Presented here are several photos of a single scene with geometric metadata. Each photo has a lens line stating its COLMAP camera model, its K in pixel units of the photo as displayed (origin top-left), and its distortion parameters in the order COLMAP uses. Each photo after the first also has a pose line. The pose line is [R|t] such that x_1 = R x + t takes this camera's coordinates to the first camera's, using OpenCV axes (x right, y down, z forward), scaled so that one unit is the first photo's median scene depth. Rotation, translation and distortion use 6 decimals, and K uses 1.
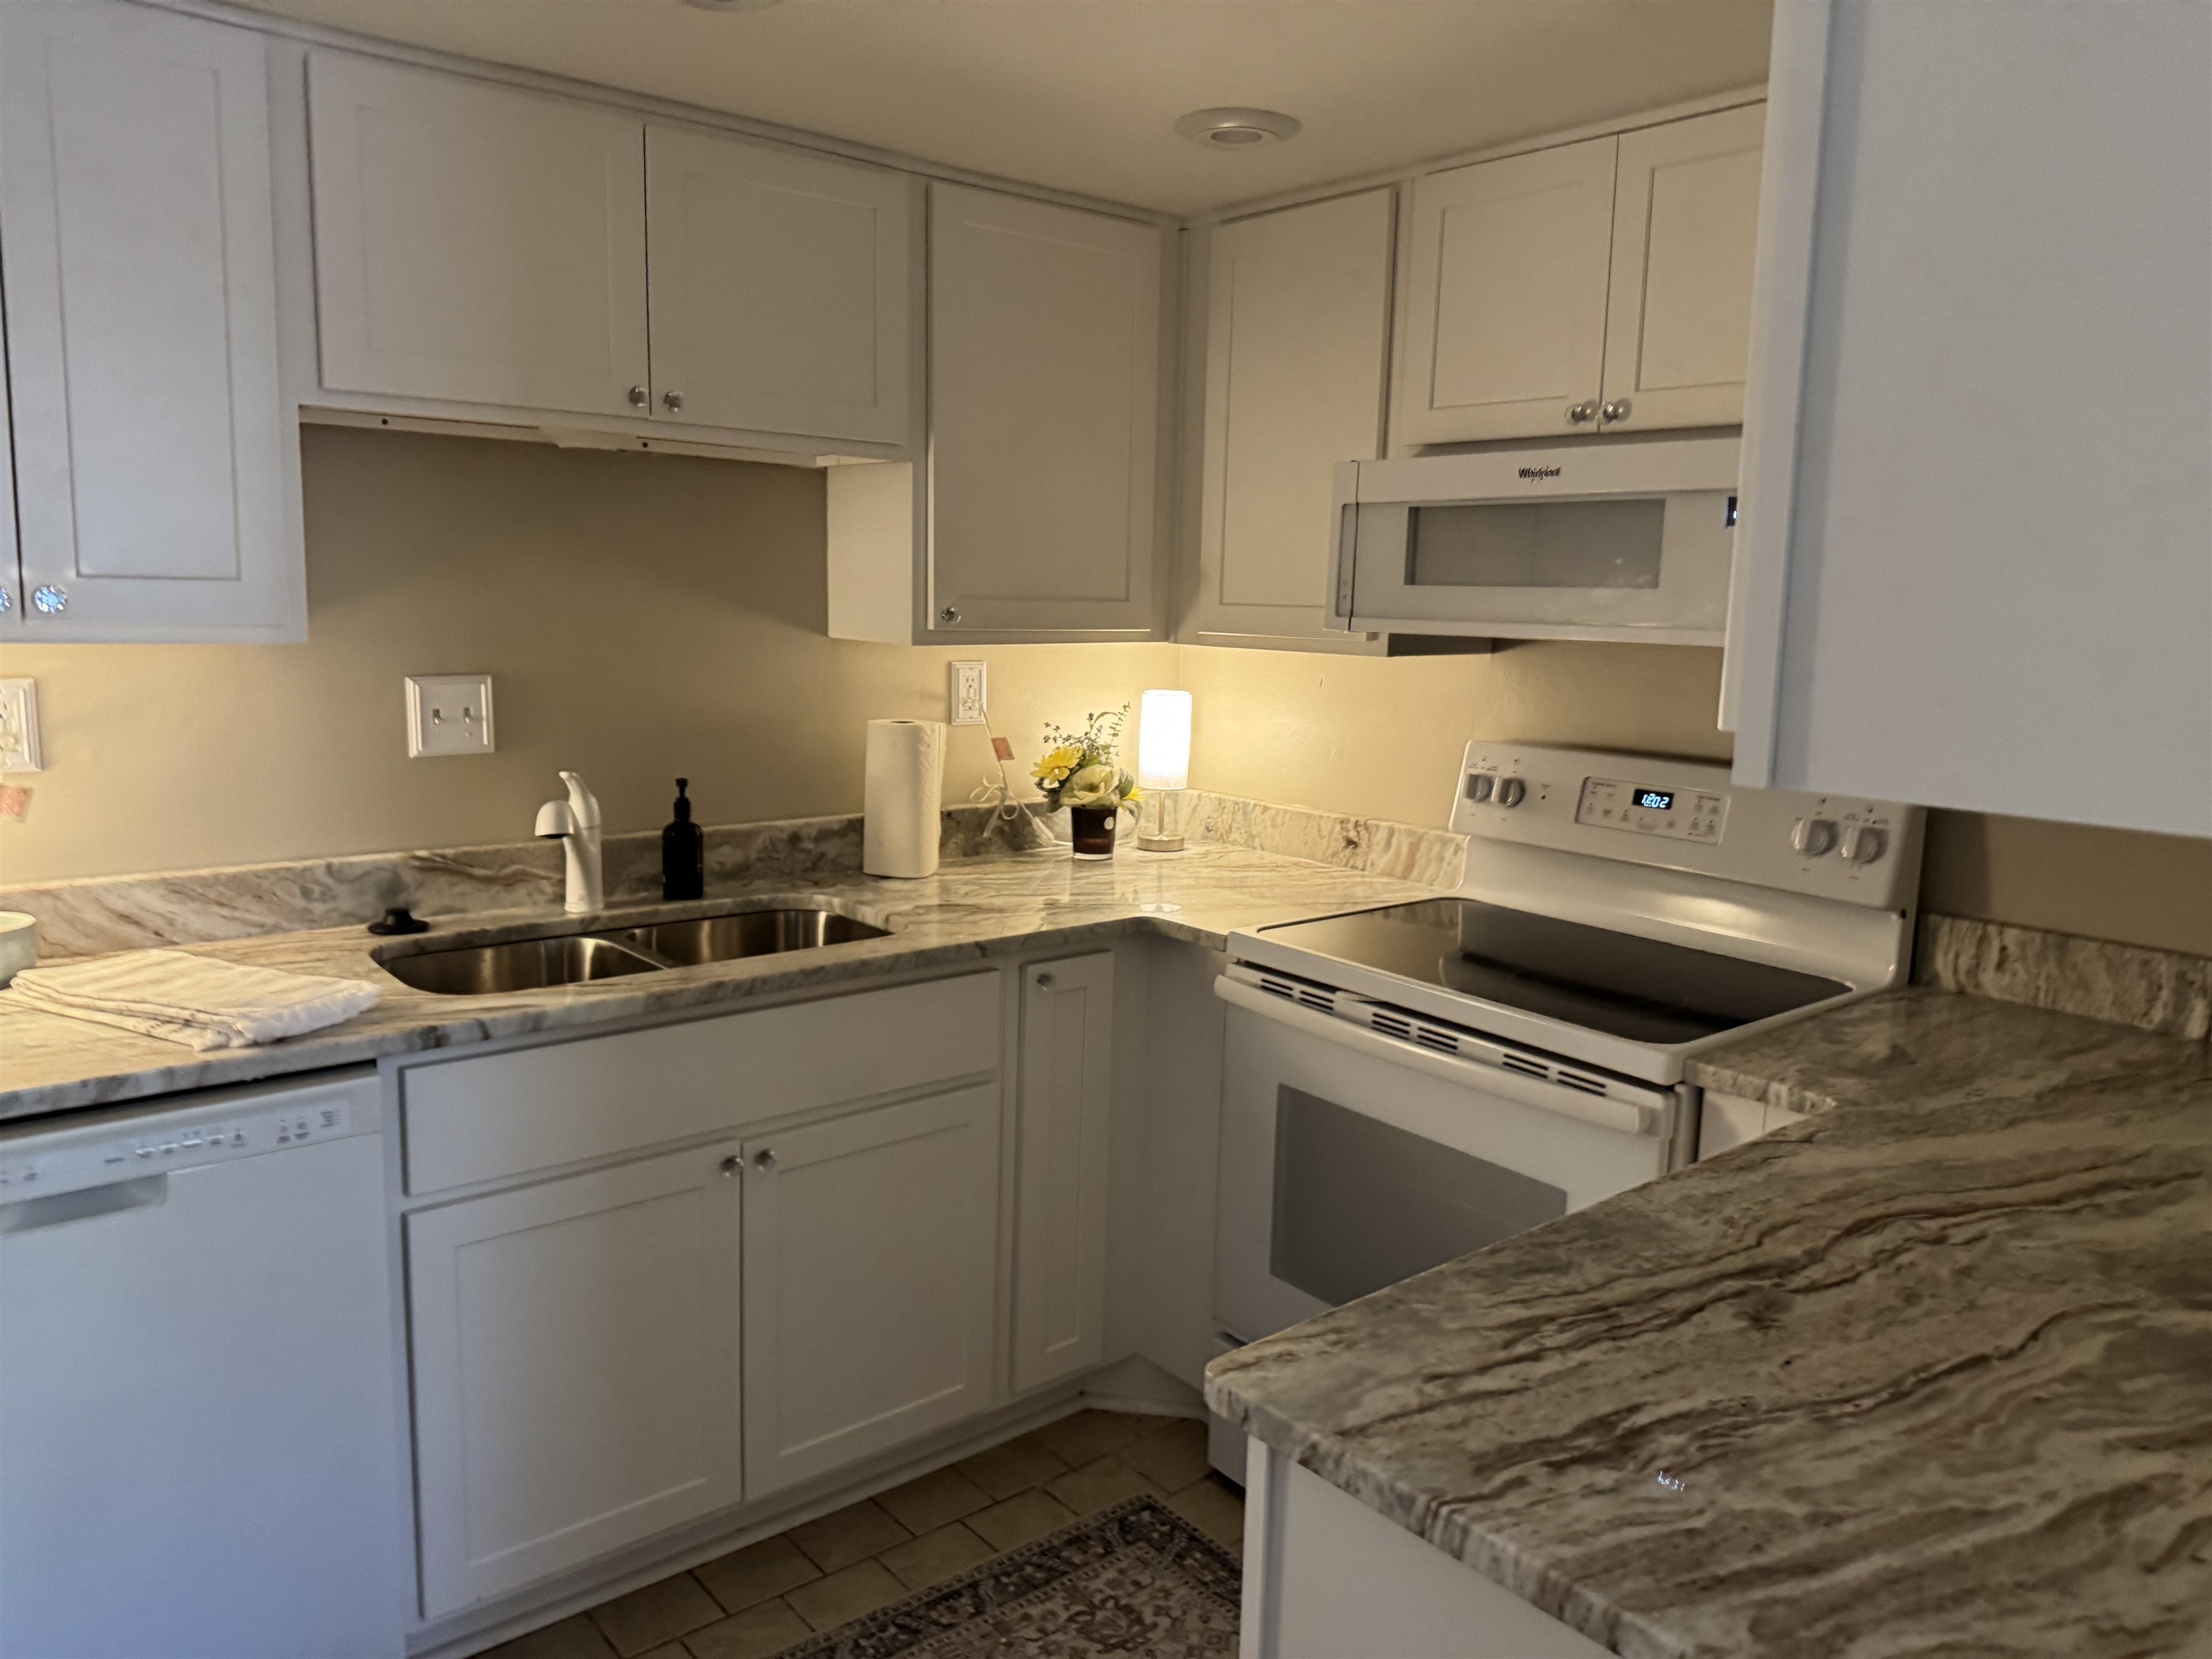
lens RADIAL K [[1578.0, 0, 1128.4], [0, 1578.0, 831.5], [0, 0, 1]] dist [0.034901, -0.039166]
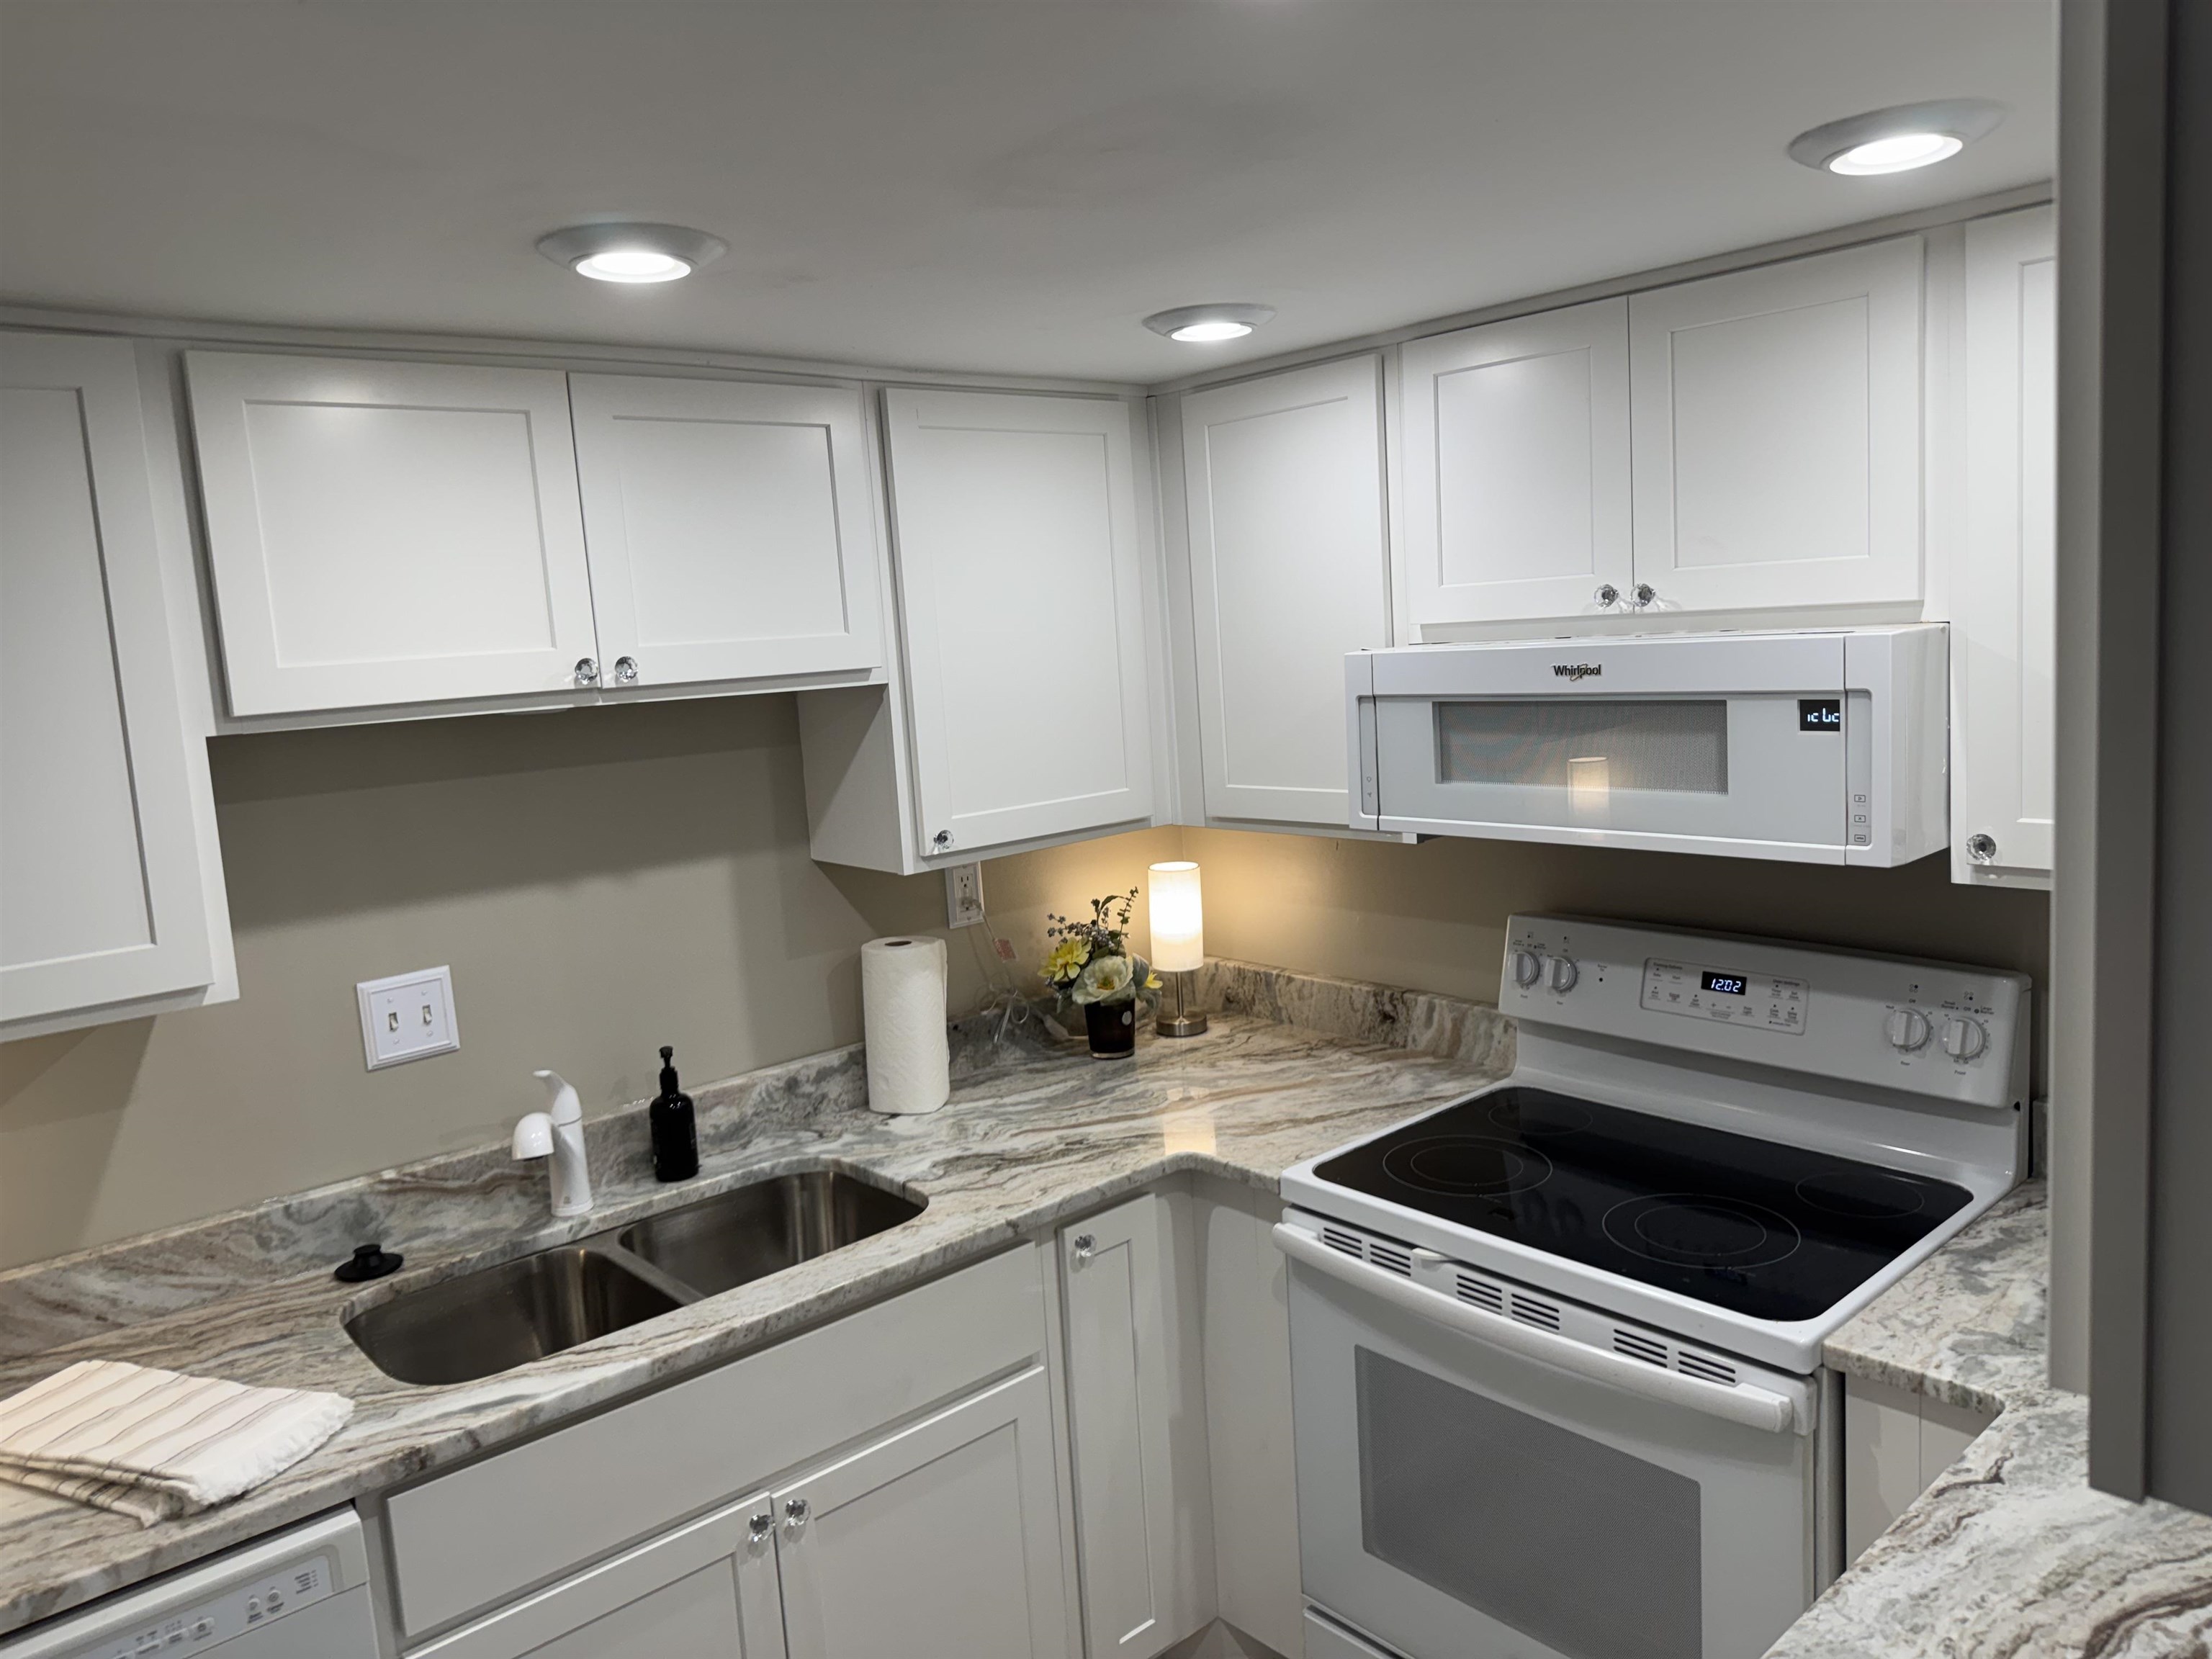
lens RADIAL K [[1578.0, 0, 1129.7], [0, 1578.0, 828.8], [0, 0, 1]] dist [0.034901, -0.039166]
pose [[0.995289, -0.095626, 0.015985, -0.020966], [0.095882, 0.995263, -0.016055, -0.144379], [-0.014374, 0.017512, 0.999743, 0.092615]]
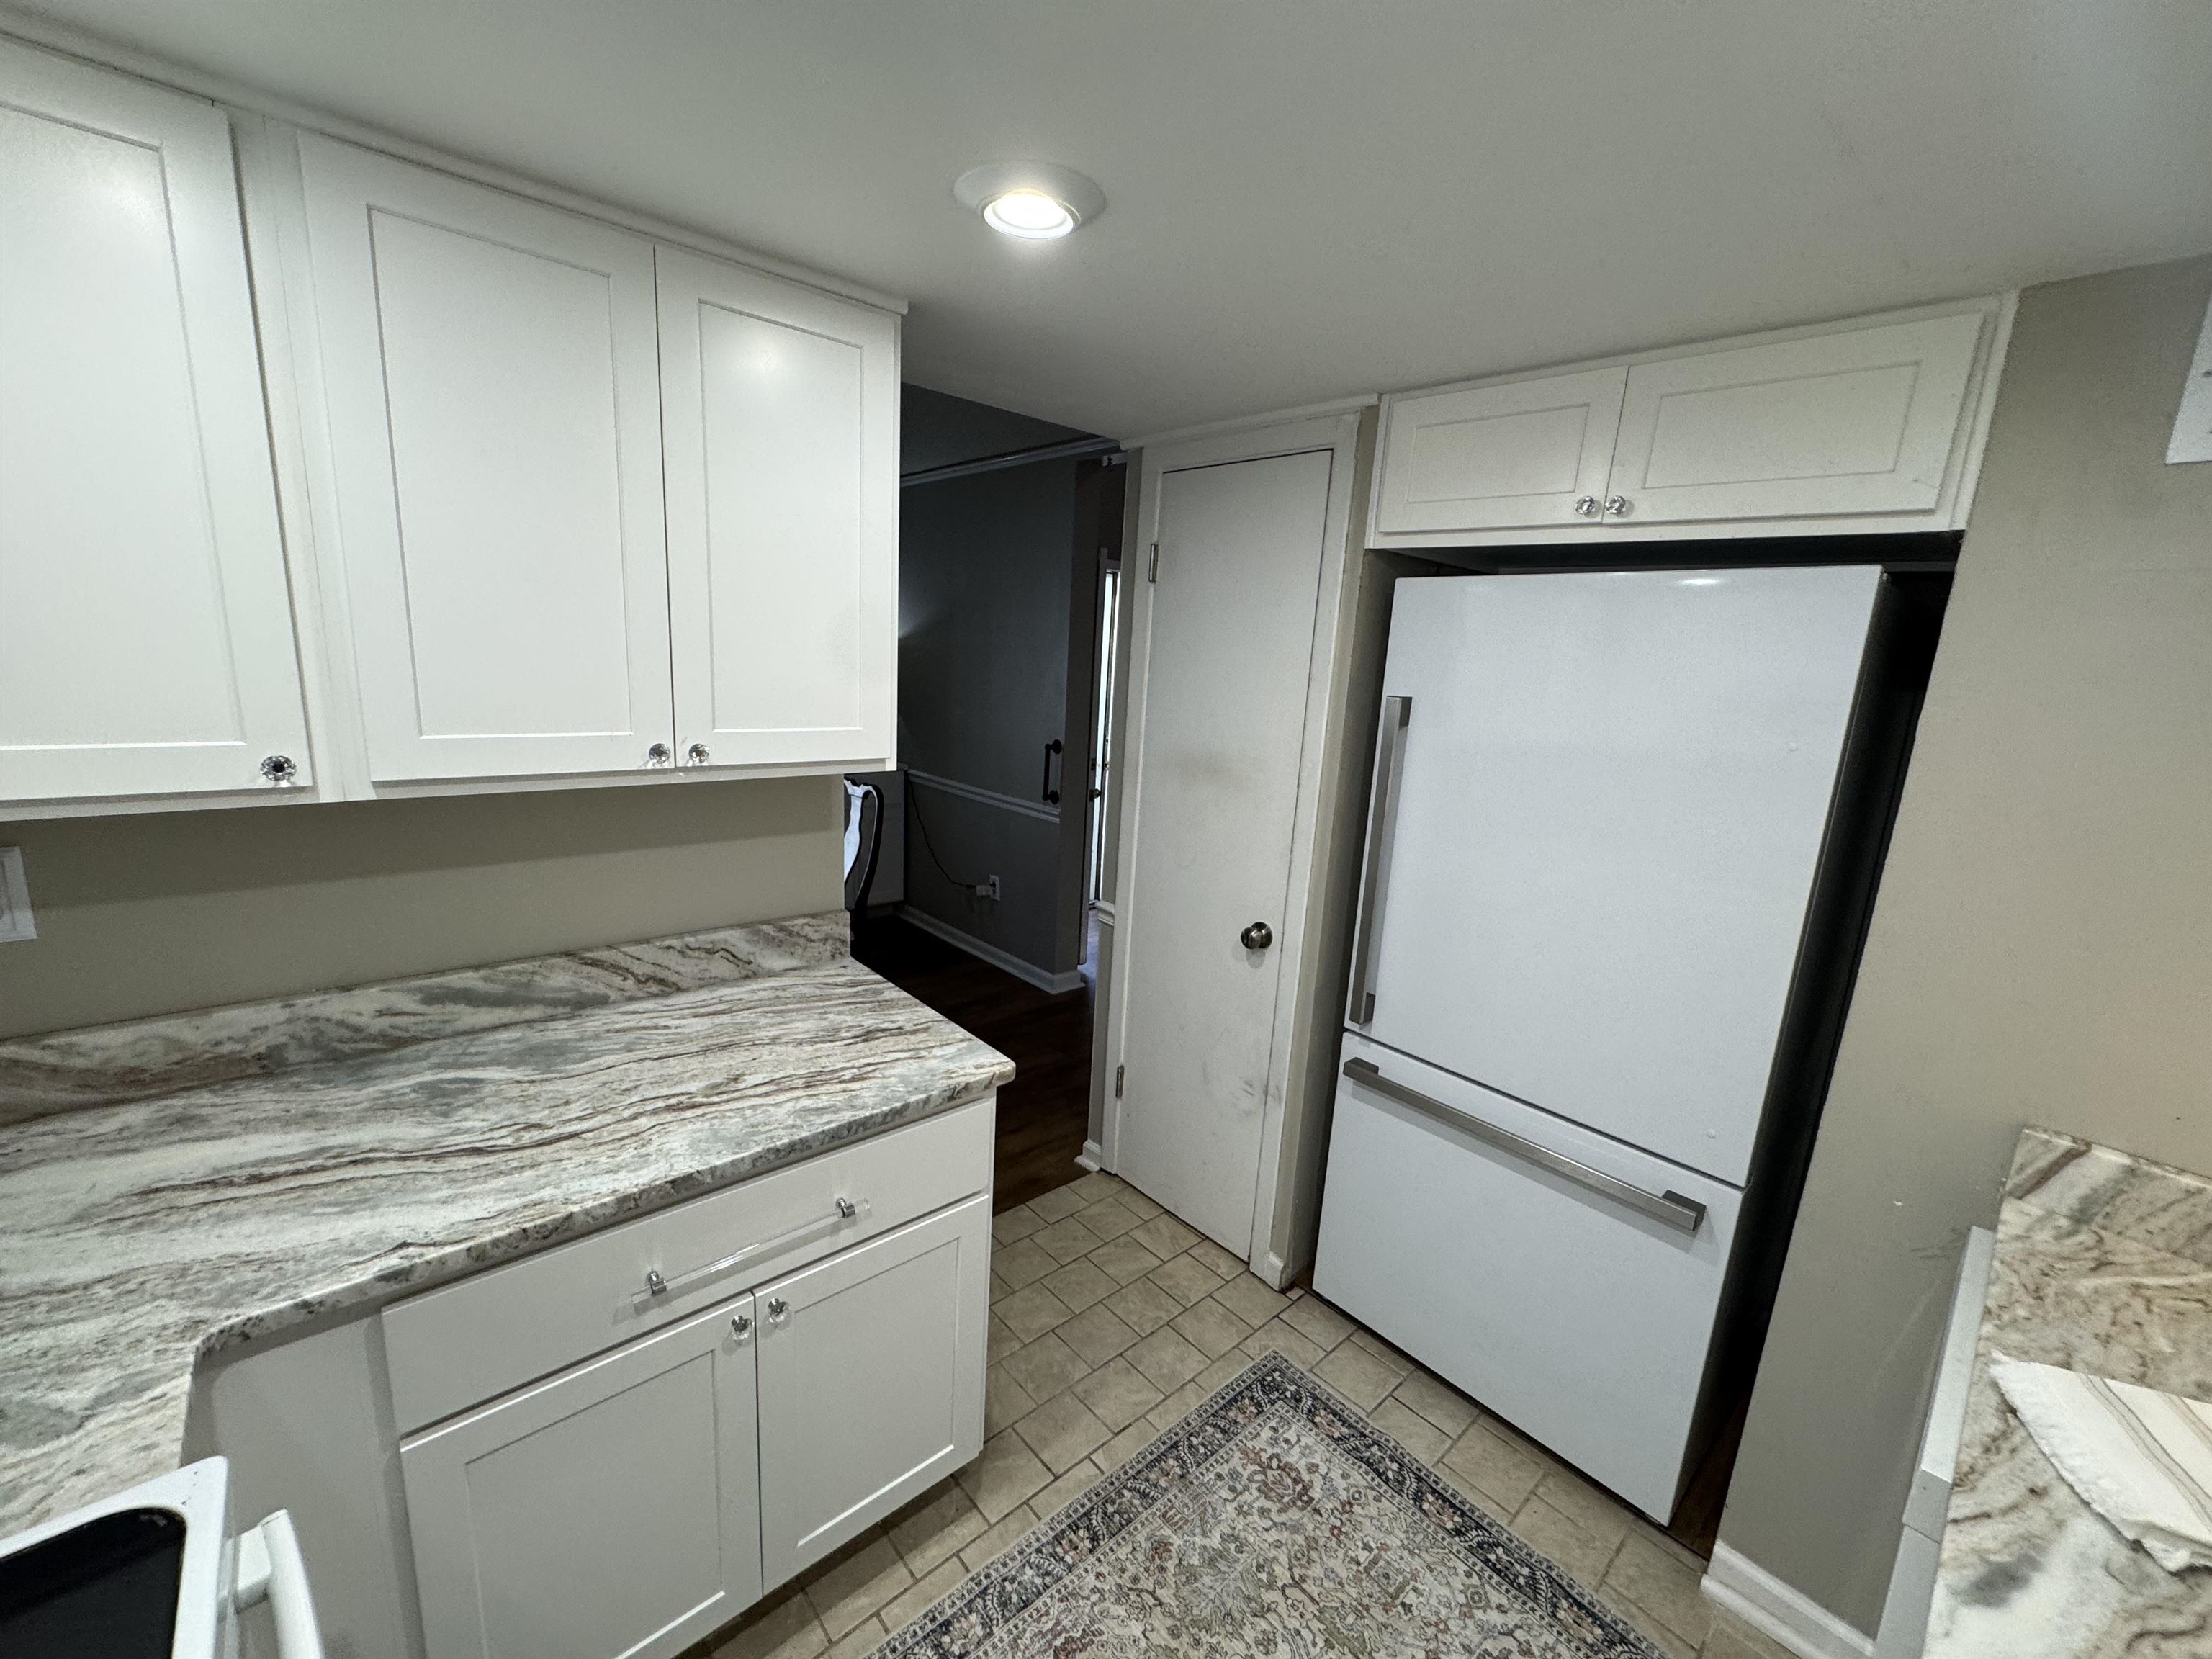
lens RADIAL K [[882.7, 0, 1120.0], [0, 882.7, 827.0], [0, 0, 1]] dist [-0.000529, -0.000880]
pose [[-0.995303, -0.073131, -0.063436, 0.001821], [-0.090451, 0.936044, 0.340059, -0.236295], [0.034510, 0.344199, -0.938262, 1.102907]]
